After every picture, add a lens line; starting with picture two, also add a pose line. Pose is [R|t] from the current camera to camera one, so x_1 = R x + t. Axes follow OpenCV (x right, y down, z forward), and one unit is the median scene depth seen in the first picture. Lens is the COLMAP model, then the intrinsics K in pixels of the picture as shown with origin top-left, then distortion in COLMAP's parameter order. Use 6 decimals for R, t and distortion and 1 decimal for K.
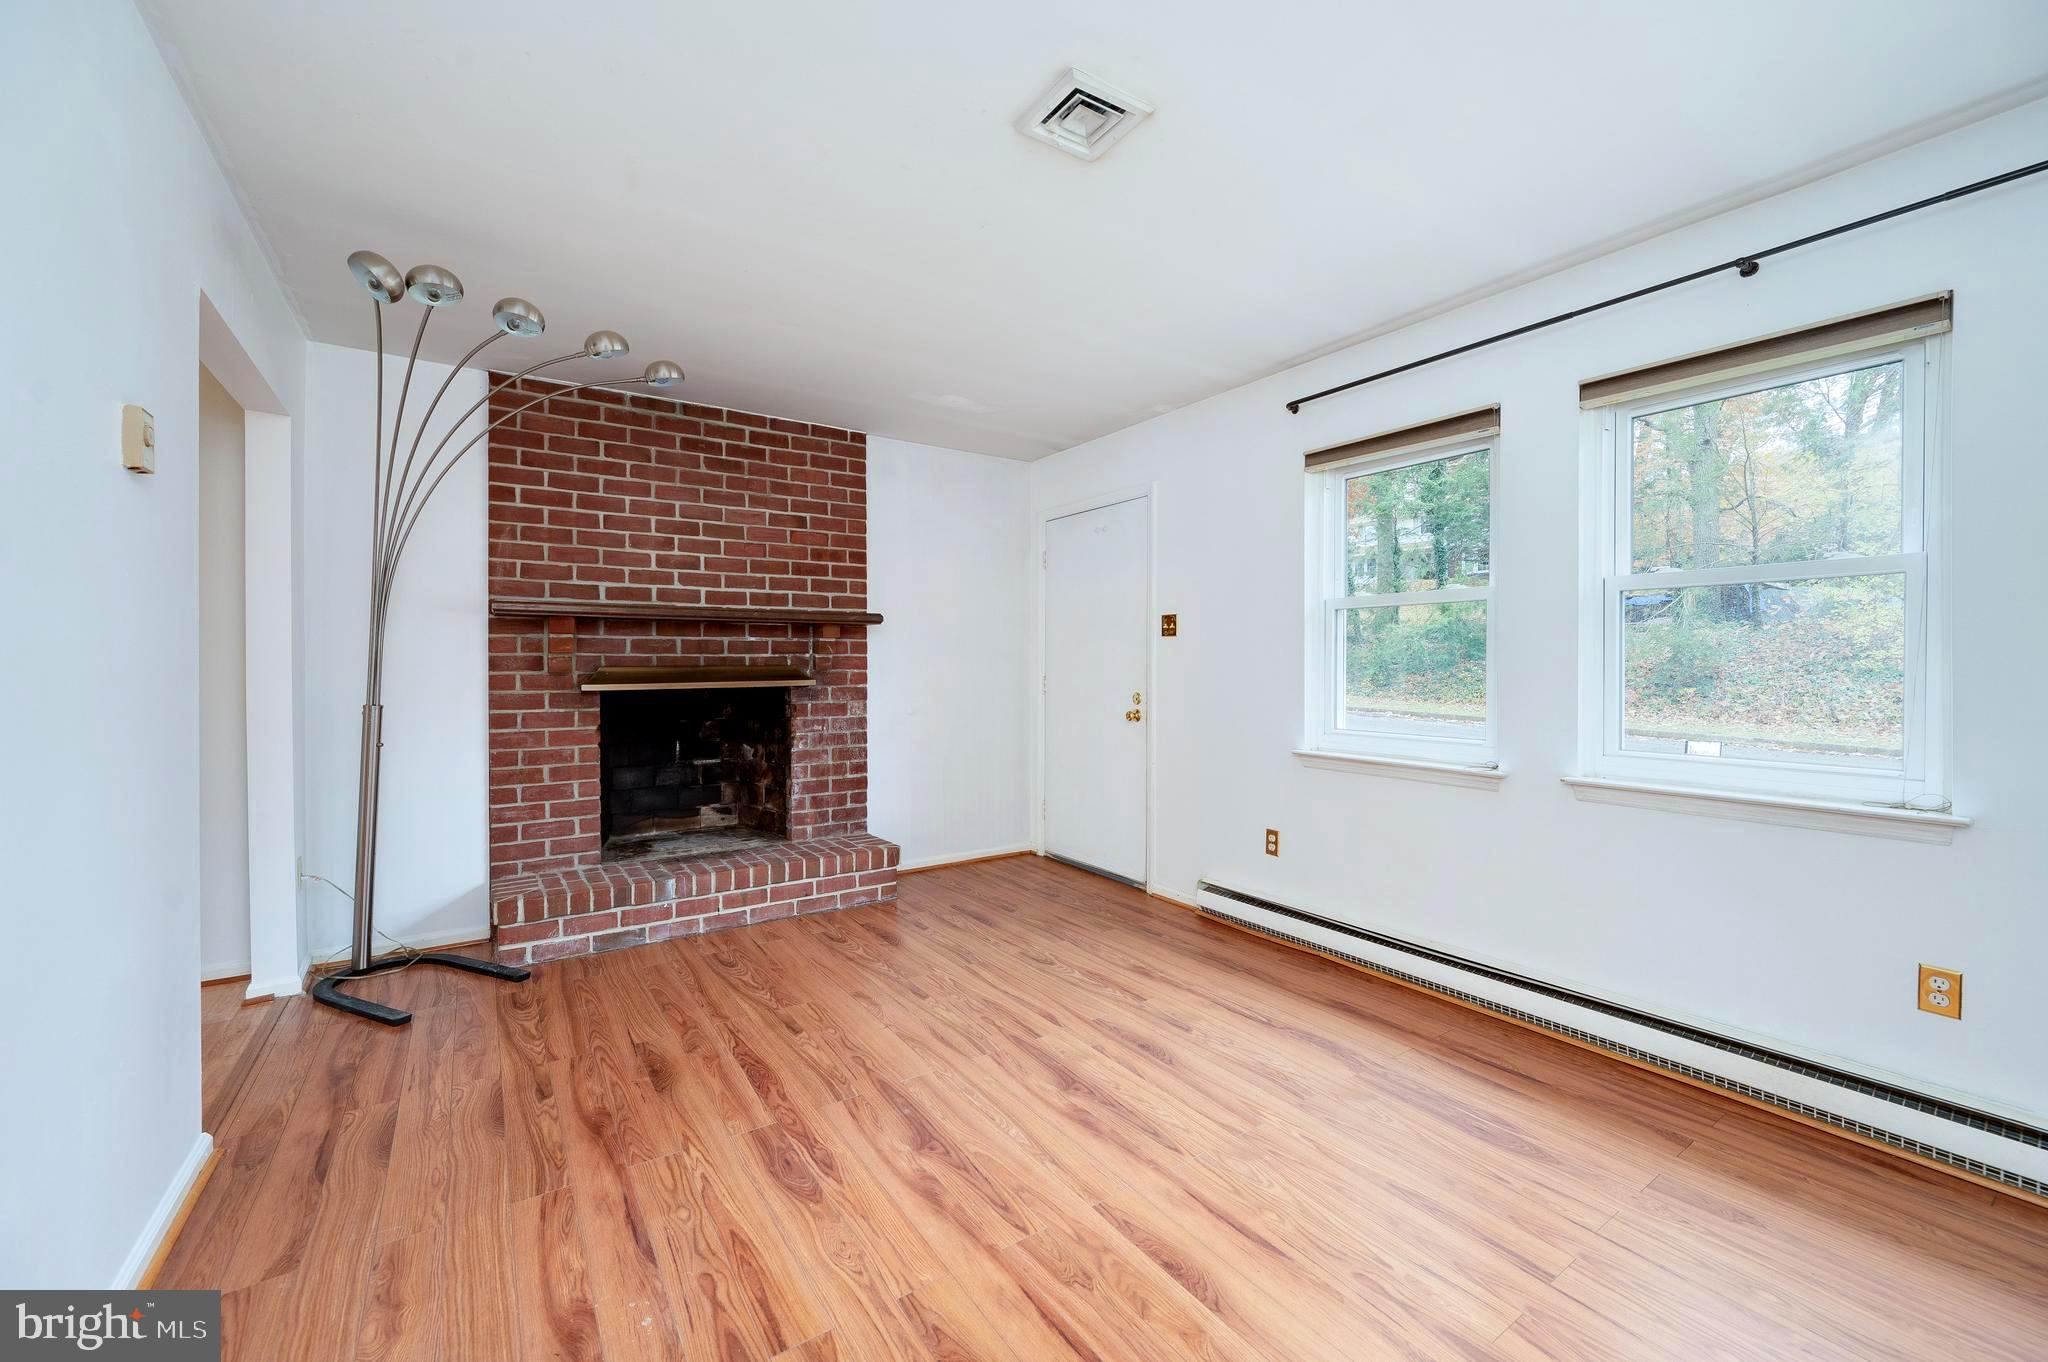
lens RADIAL K [[818.6, 0, 1024.4], [0, 818.6, 671.4], [0, 0, 1]] dist [-0.000093, 0.000023]
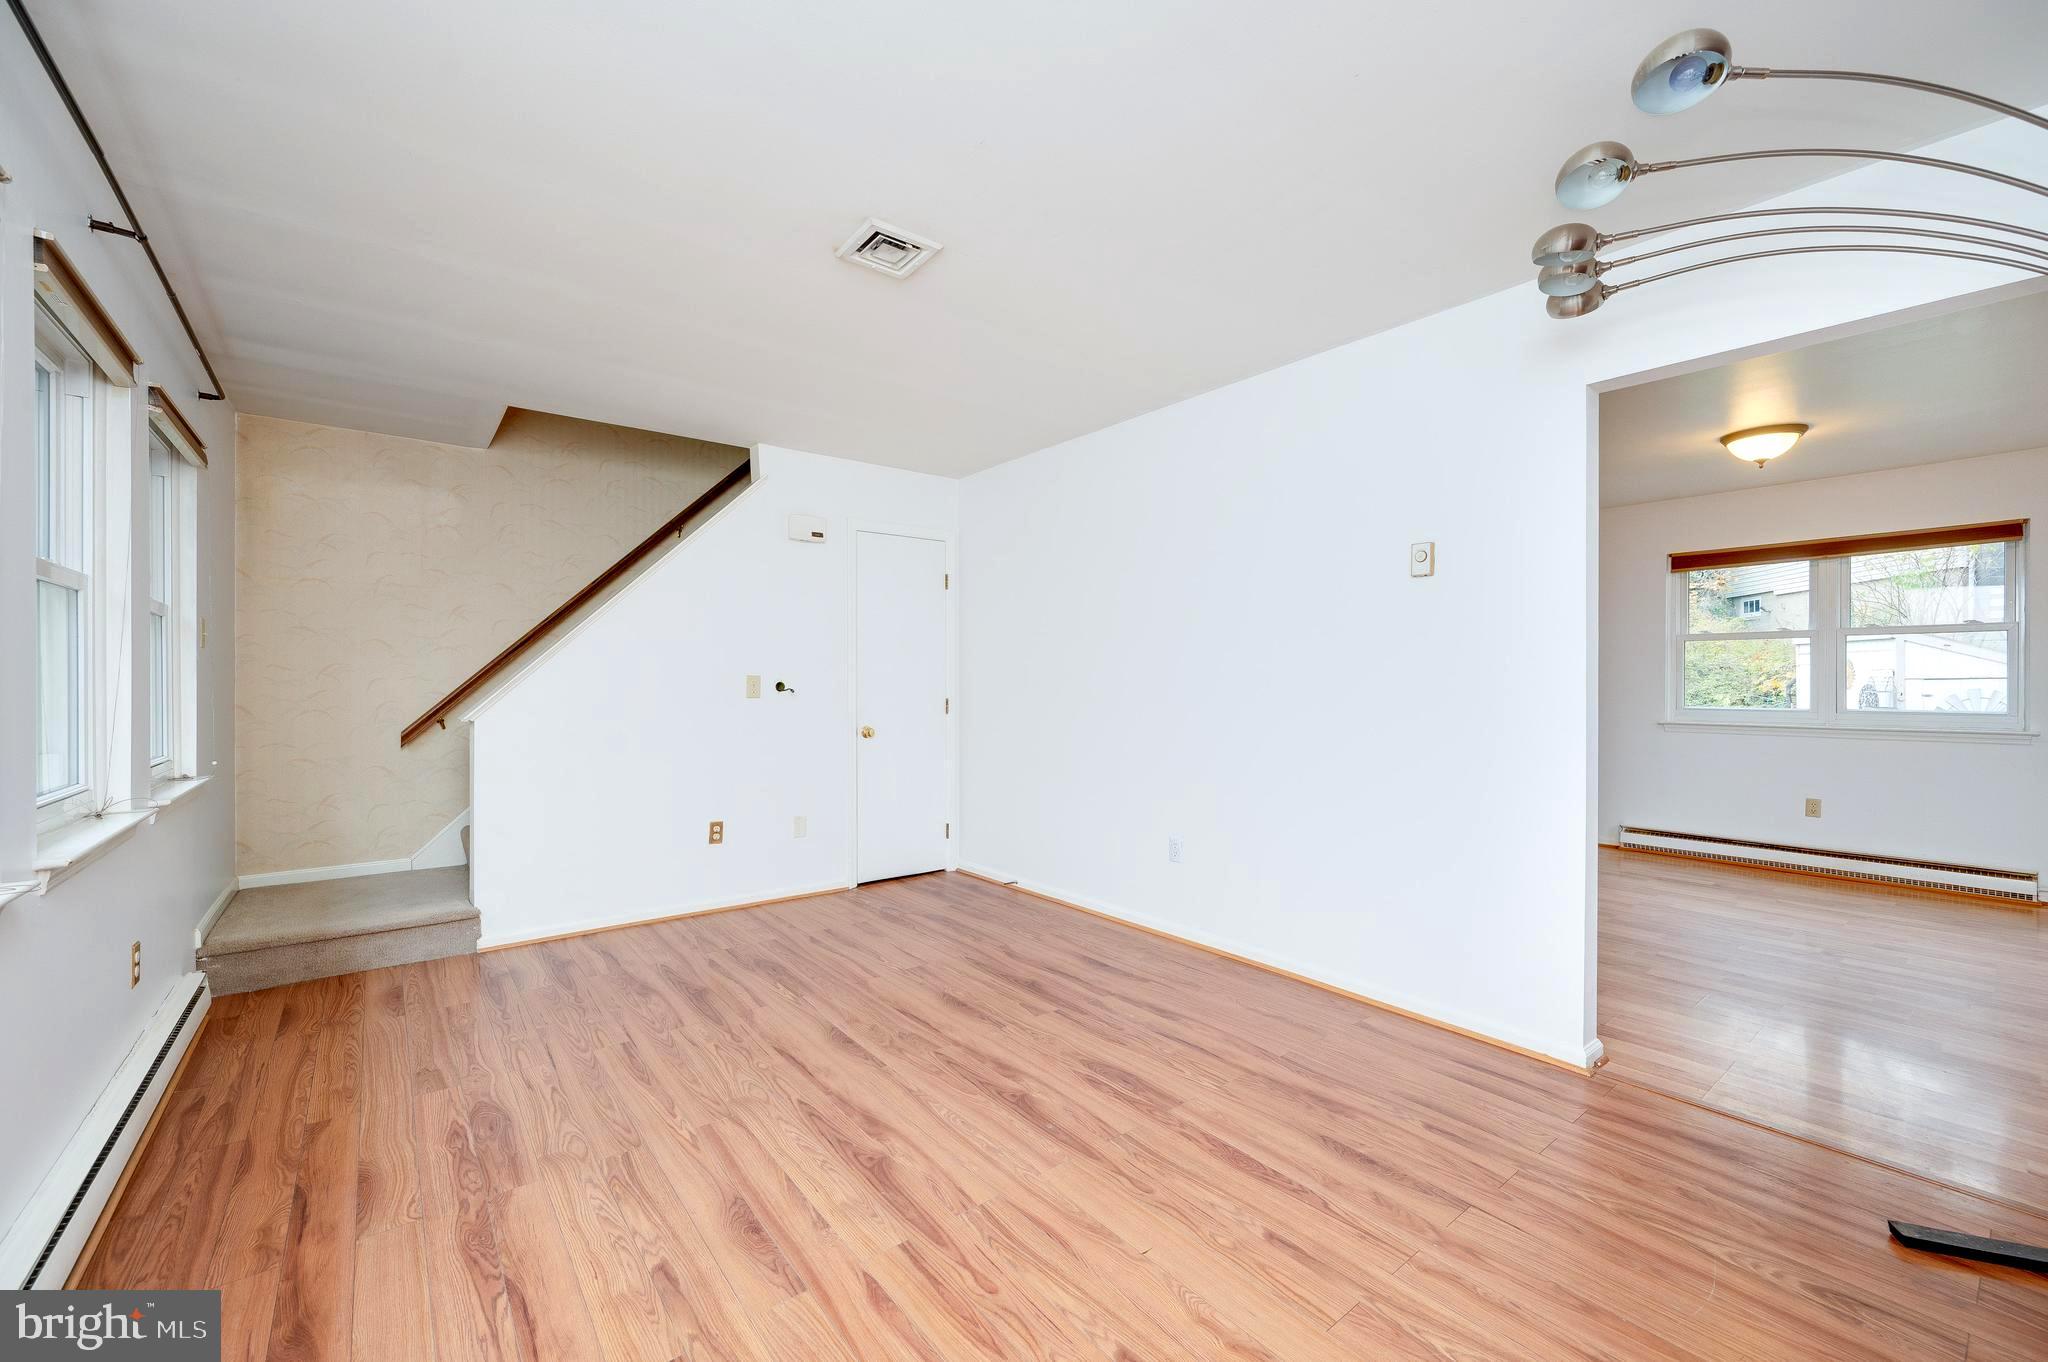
lens RADIAL K [[818.6, 0, 1010.0], [0, 818.6, 683.7], [0, 0, 1]] dist [-0.000093, 0.000023]
pose [[-0.997893, 0.000899, -0.064875, -0.018546], [0.000380, 0.999968, 0.008015, -0.006799], [0.064880, 0.007974, -0.997861, 1.215218]]
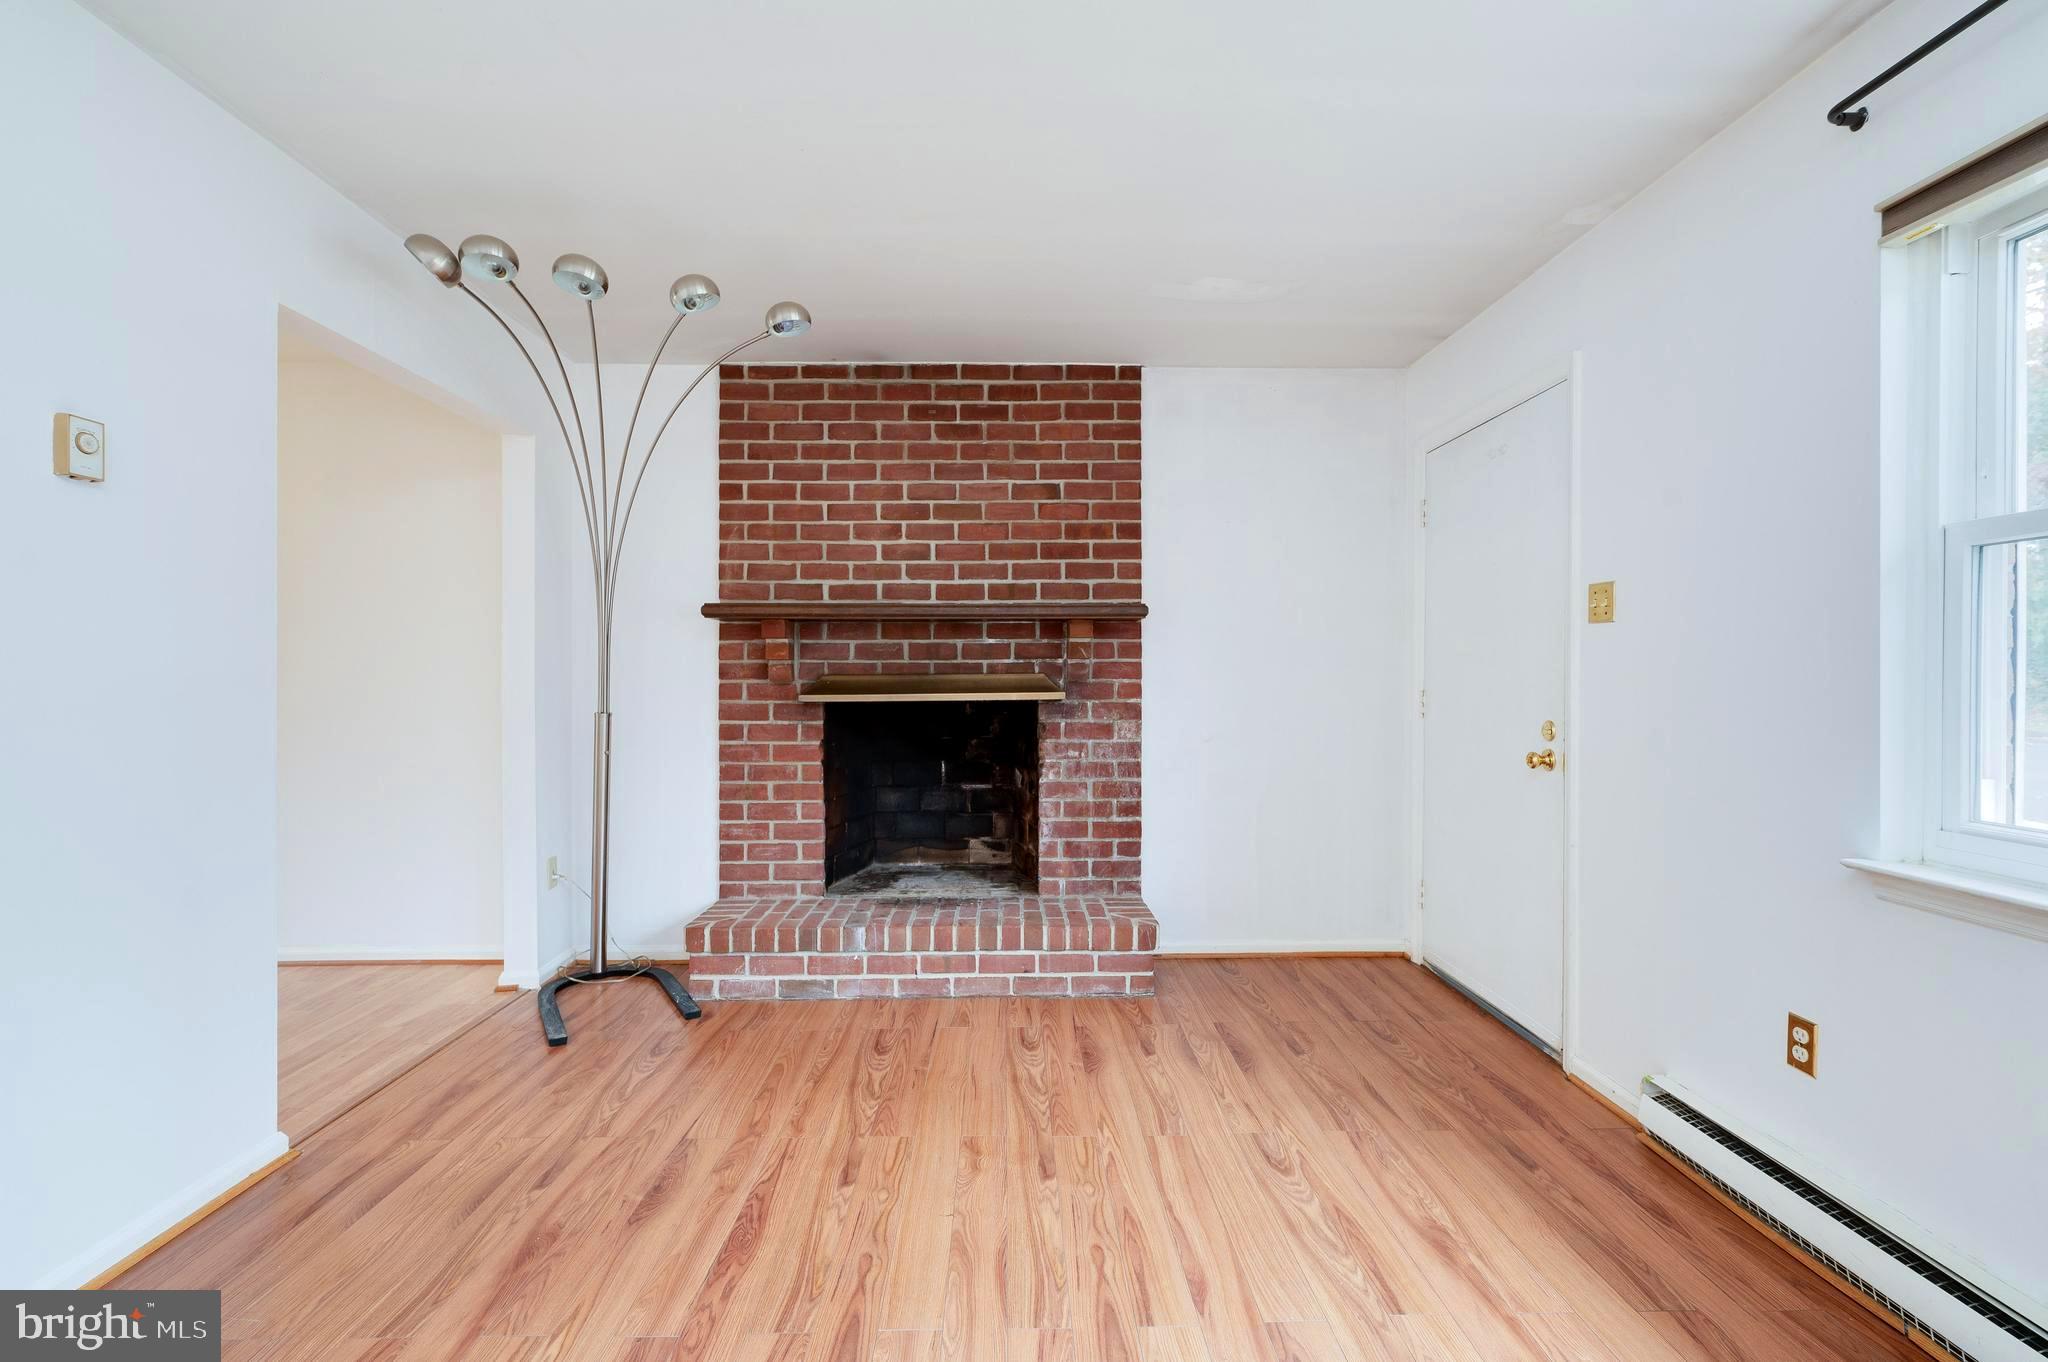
lens RADIAL K [[900.8, 0, 1016.1], [0, 900.8, 678.2], [0, 0, 1]] dist [-0.000793, -0.000579]
pose [[0.836530, 0.003578, -0.547910, 0.207679], [-0.004914, 0.999987, -0.000973, -0.002348], [0.547899, 0.003506, 0.836537, 0.309780]]
